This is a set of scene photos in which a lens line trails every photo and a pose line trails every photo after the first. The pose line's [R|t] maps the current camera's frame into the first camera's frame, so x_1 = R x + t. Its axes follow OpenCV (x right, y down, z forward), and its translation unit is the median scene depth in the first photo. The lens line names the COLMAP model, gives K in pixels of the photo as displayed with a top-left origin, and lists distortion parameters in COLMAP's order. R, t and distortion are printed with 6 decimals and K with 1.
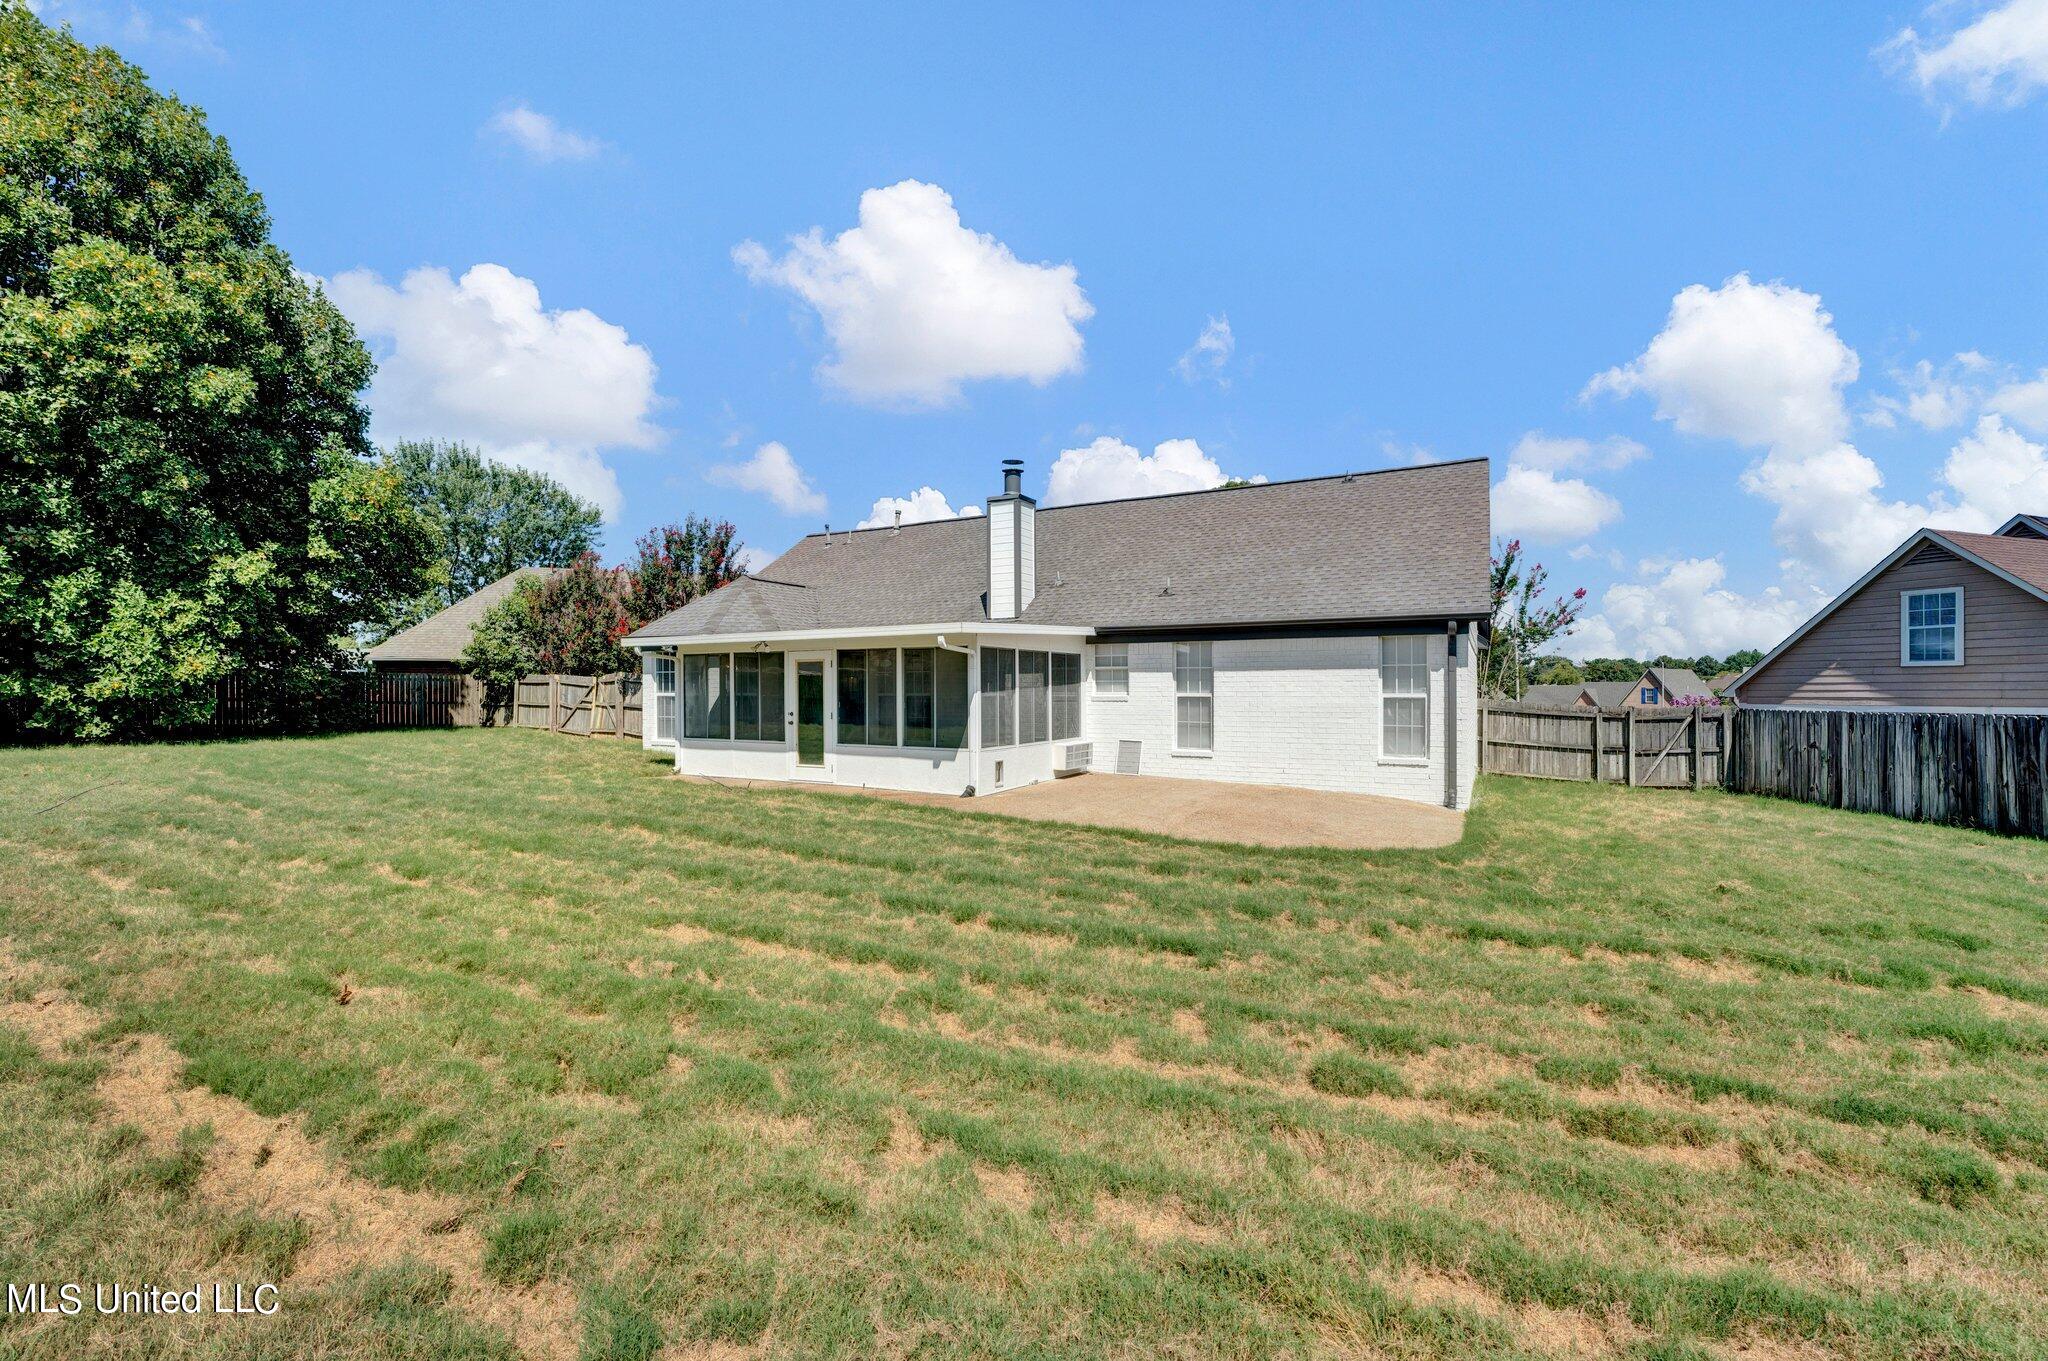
lens RADIAL K [[884.3, 0, 1008.0], [0, 884.3, 696.7], [0, 0, 1]] dist [-0.026405, 0.004039]
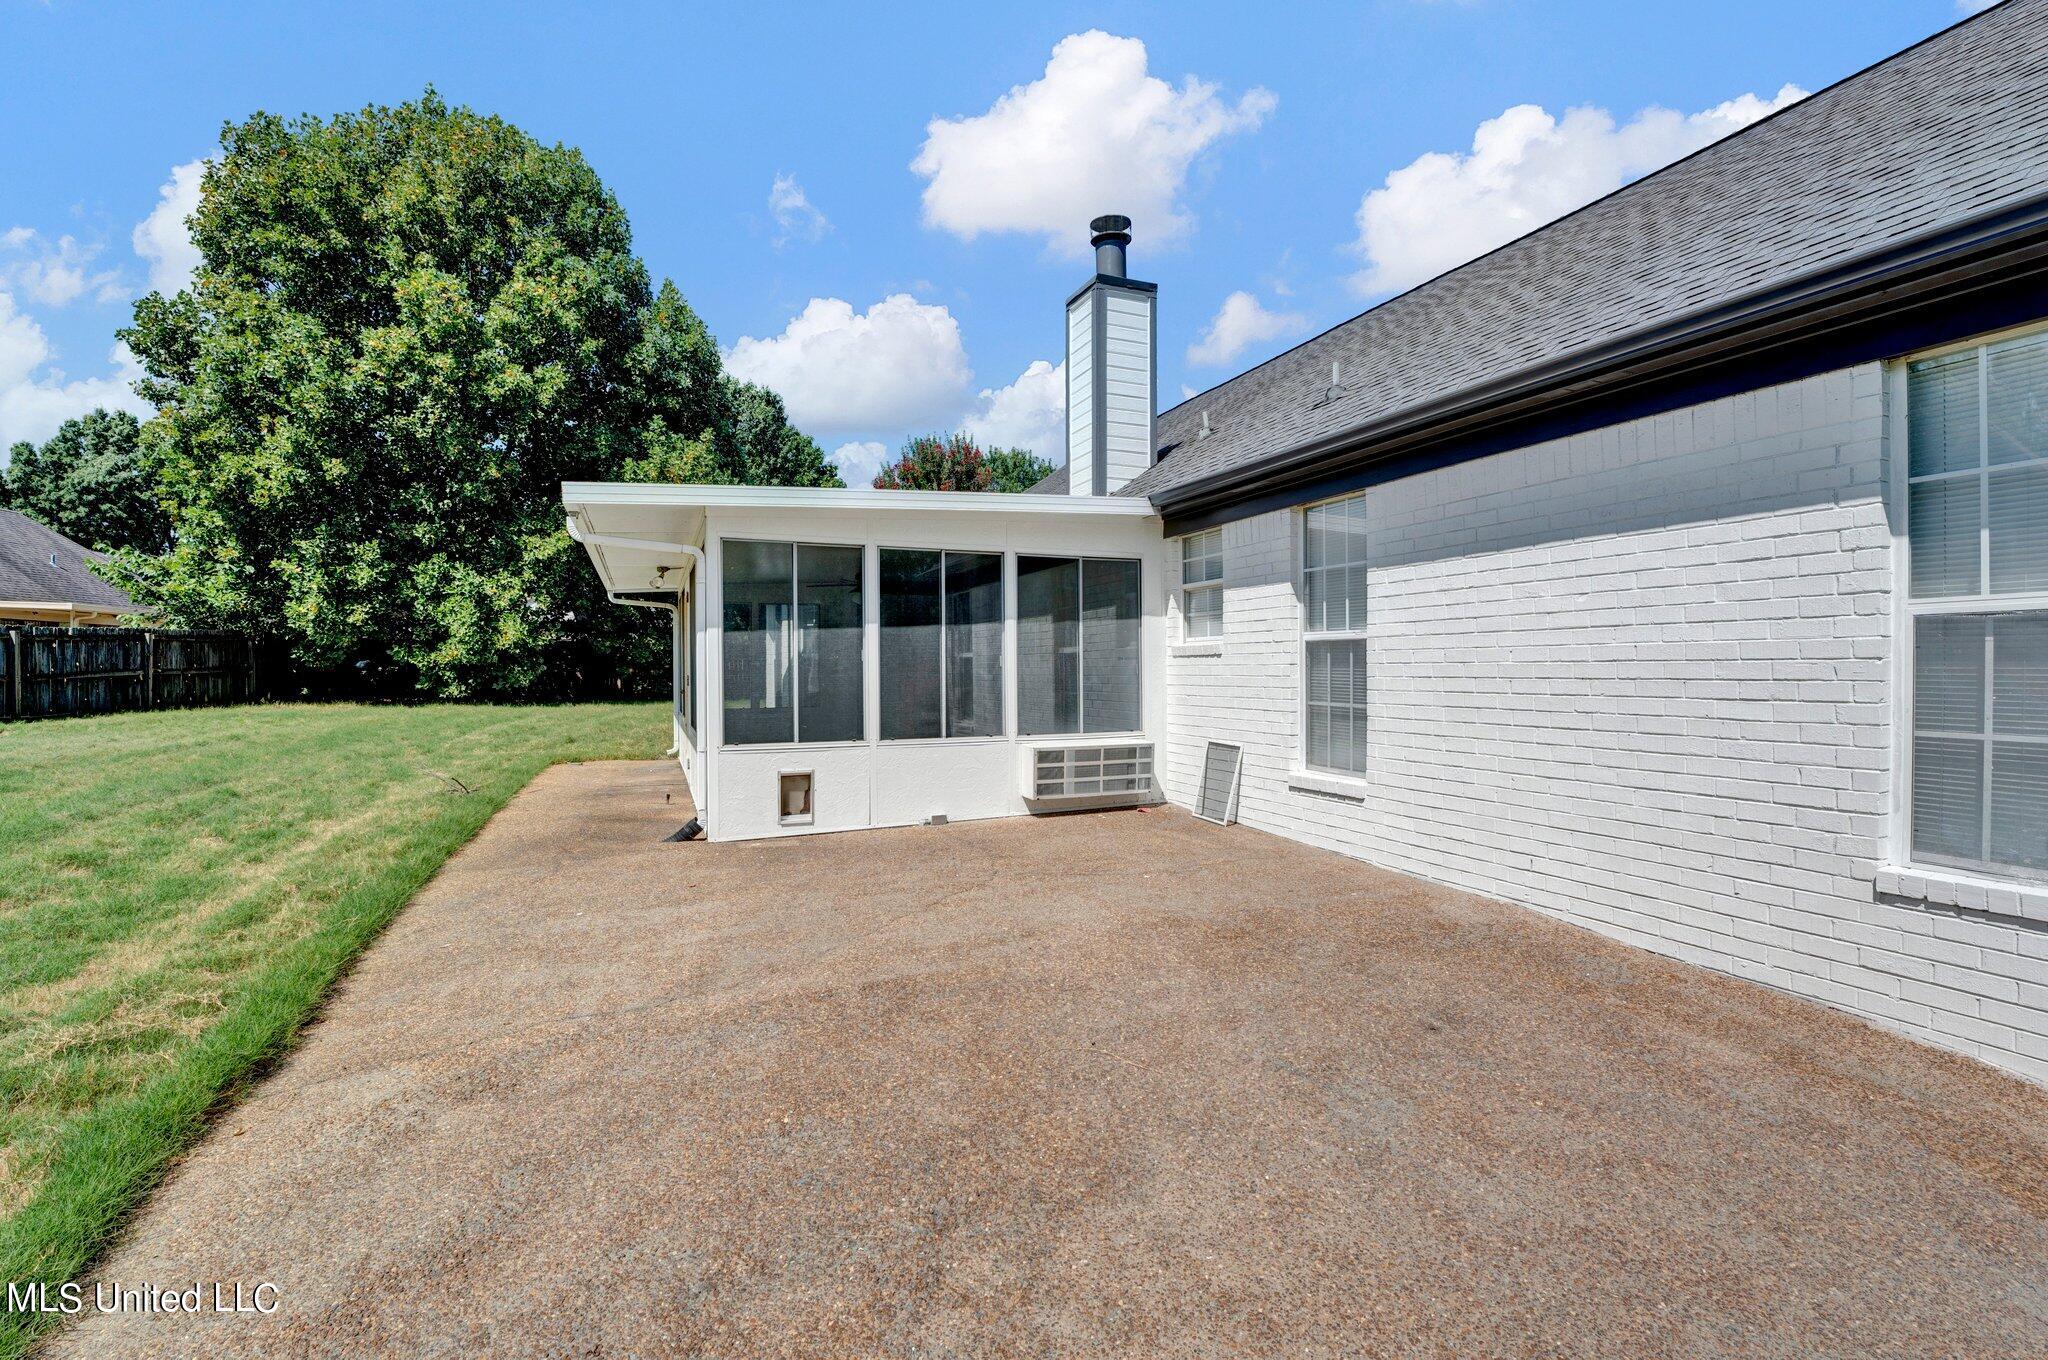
lens RADIAL K [[884.3, 0, 1029.1], [0, 884.3, 683.1], [0, 0, 1]] dist [-0.026405, 0.004039]
pose [[0.791111, 0.007790, -0.611624, 0.306870], [-0.000874, 0.999932, 0.011606, 0.013127], [0.611673, -0.008647, 0.791064, 0.543619]]
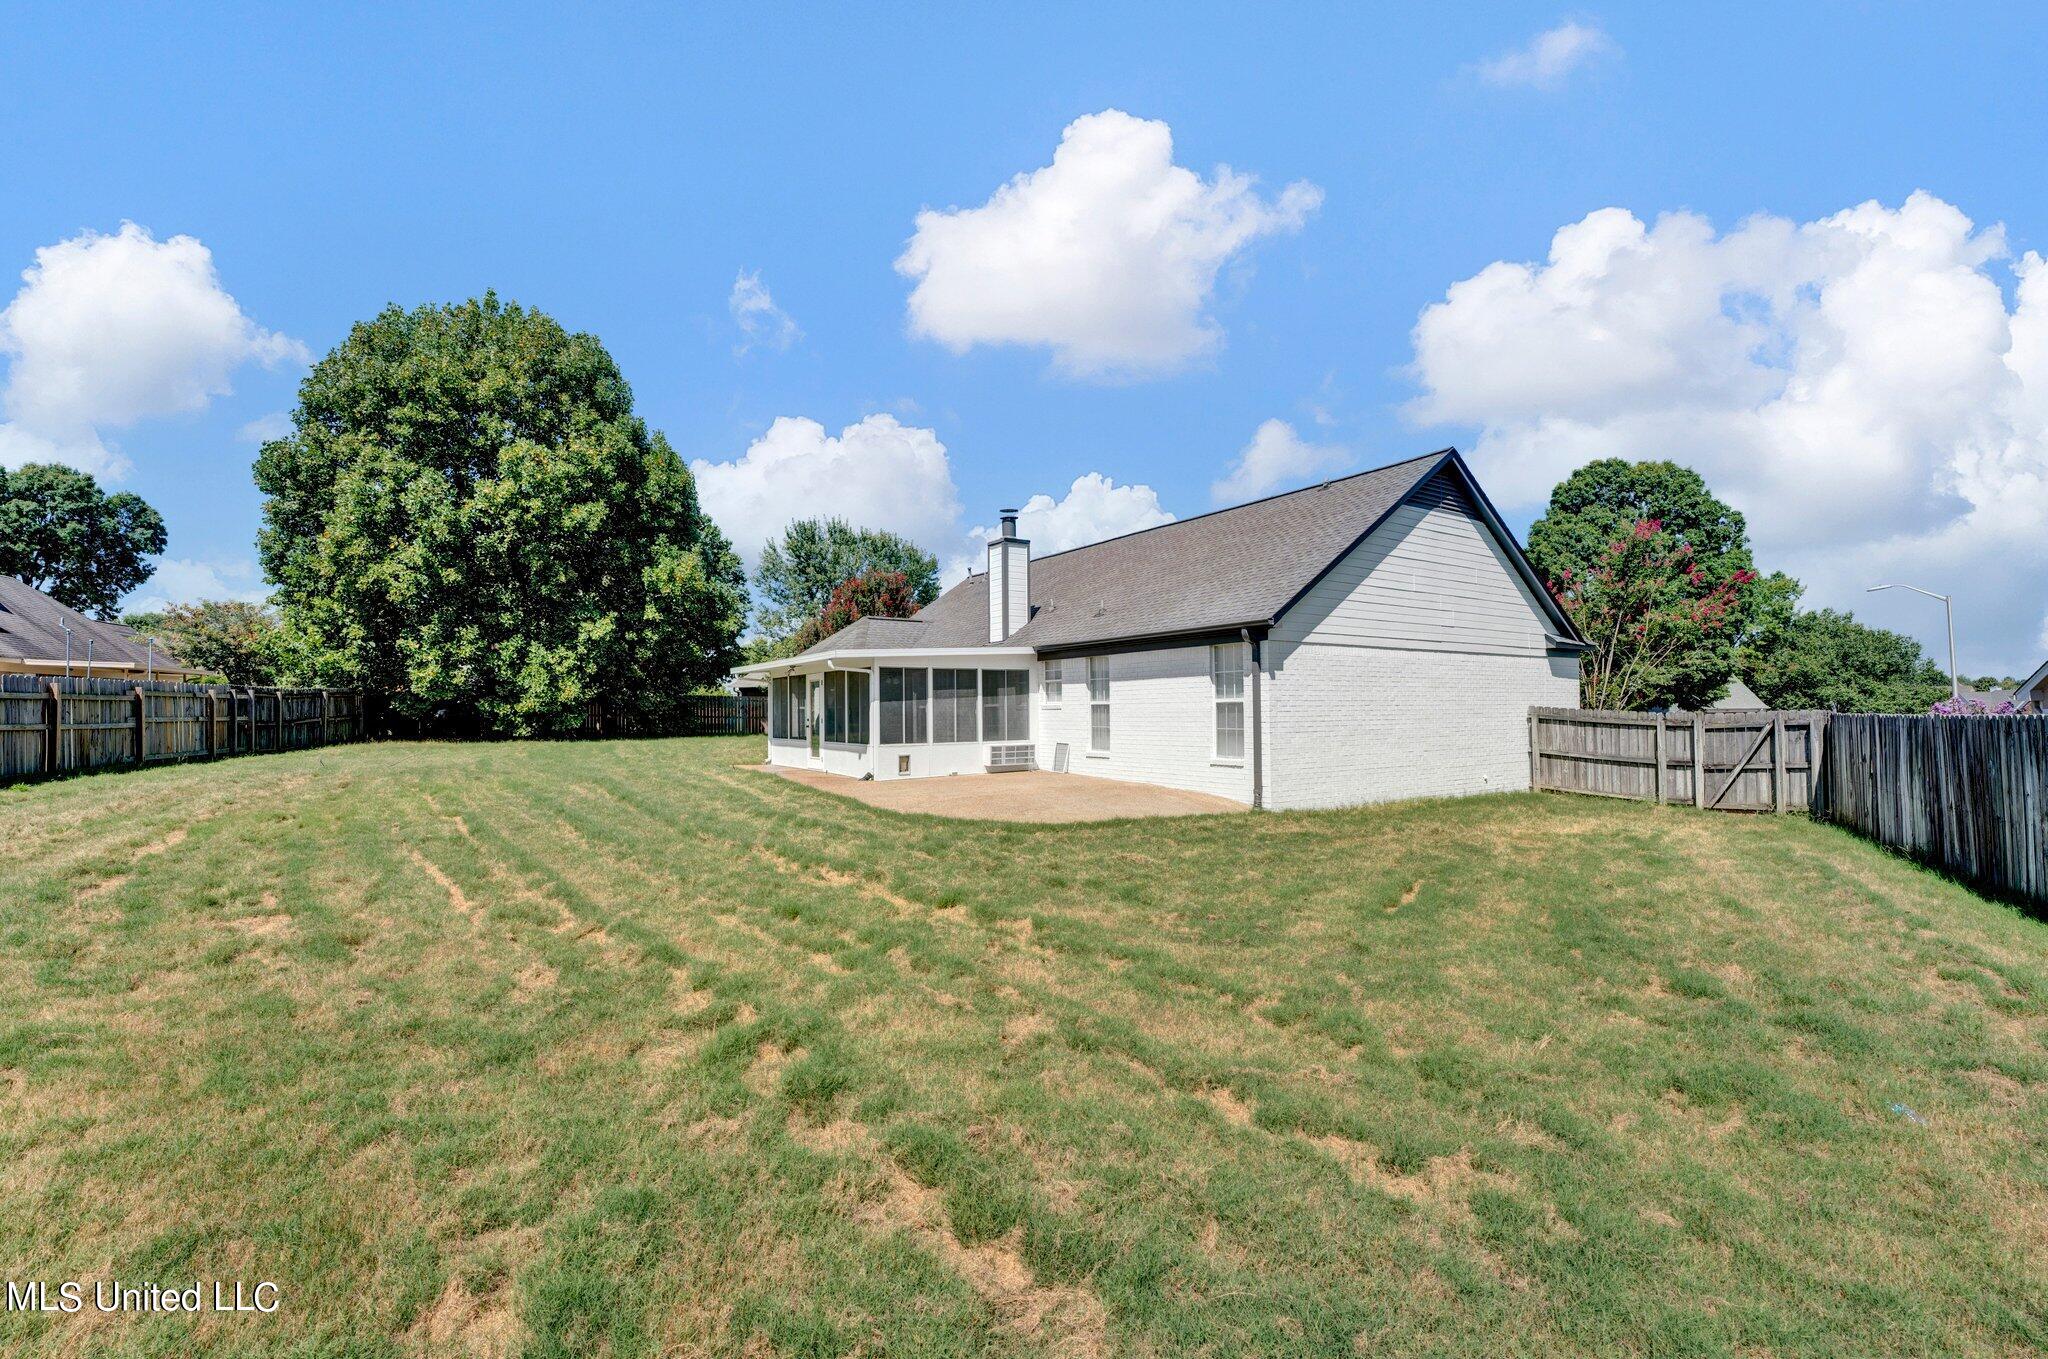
lens RADIAL K [[884.3, 0, 1012.5], [0, 884.3, 698.6], [0, 0, 1]] dist [-0.026405, 0.004039]
pose [[0.883561, -0.013155, -0.468131, 0.576917], [0.003662, 0.999769, -0.021183, 0.014473], [0.468301, 0.017002, 0.883405, -0.053283]]
